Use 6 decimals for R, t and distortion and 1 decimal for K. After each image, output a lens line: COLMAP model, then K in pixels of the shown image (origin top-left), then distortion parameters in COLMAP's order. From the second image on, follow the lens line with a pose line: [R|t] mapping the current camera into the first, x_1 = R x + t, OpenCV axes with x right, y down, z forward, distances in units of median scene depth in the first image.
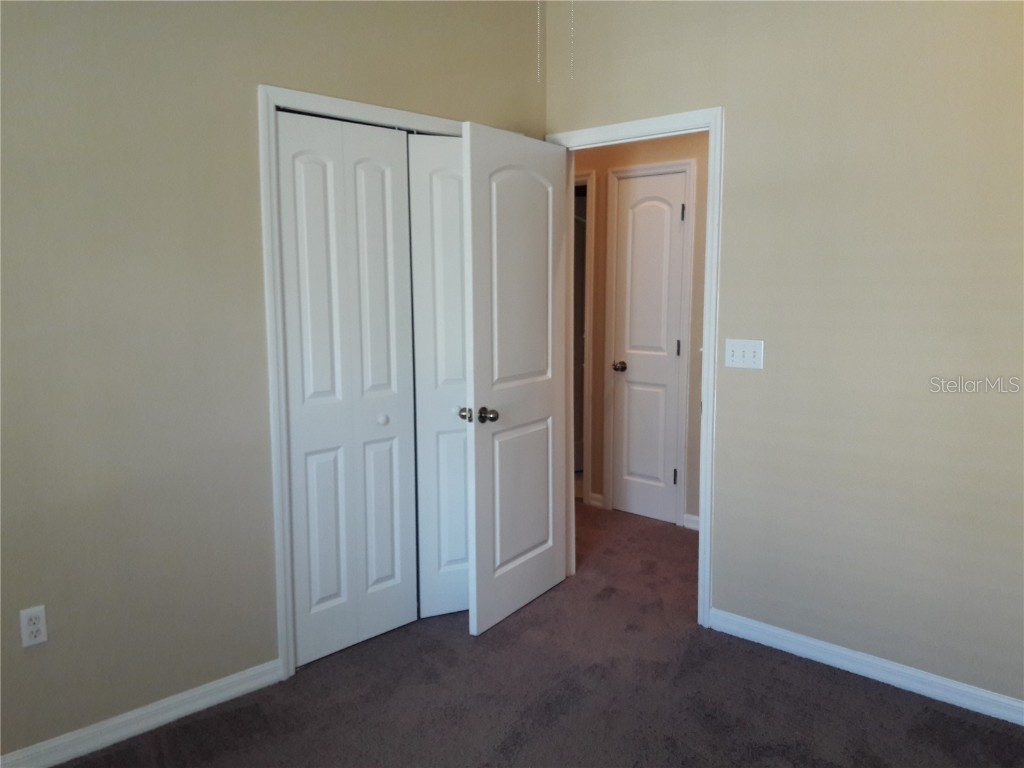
lens RADIAL K [[824.2, 0, 512.0], [0, 824.2, 384.0], [0, 0, 1]] dist [0.002444, 0.000161]
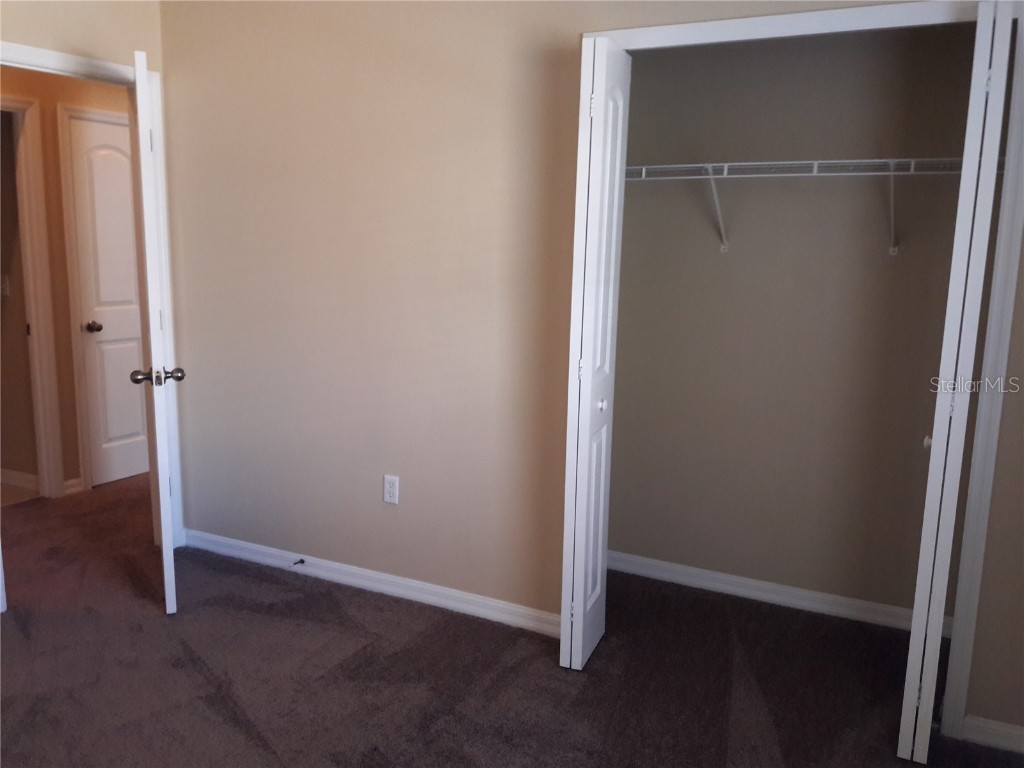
lens RADIAL K [[854.5, 0, 512.0], [0, 854.5, 384.0], [0, 0, 1]] dist [-0.002201, -0.000323]
pose [[-0.276556, -0.160736, 0.947460, -0.910117], [0.108340, 0.974413, 0.196932, -0.096808], [-0.954871, 0.157110, -0.252066, 0.810368]]
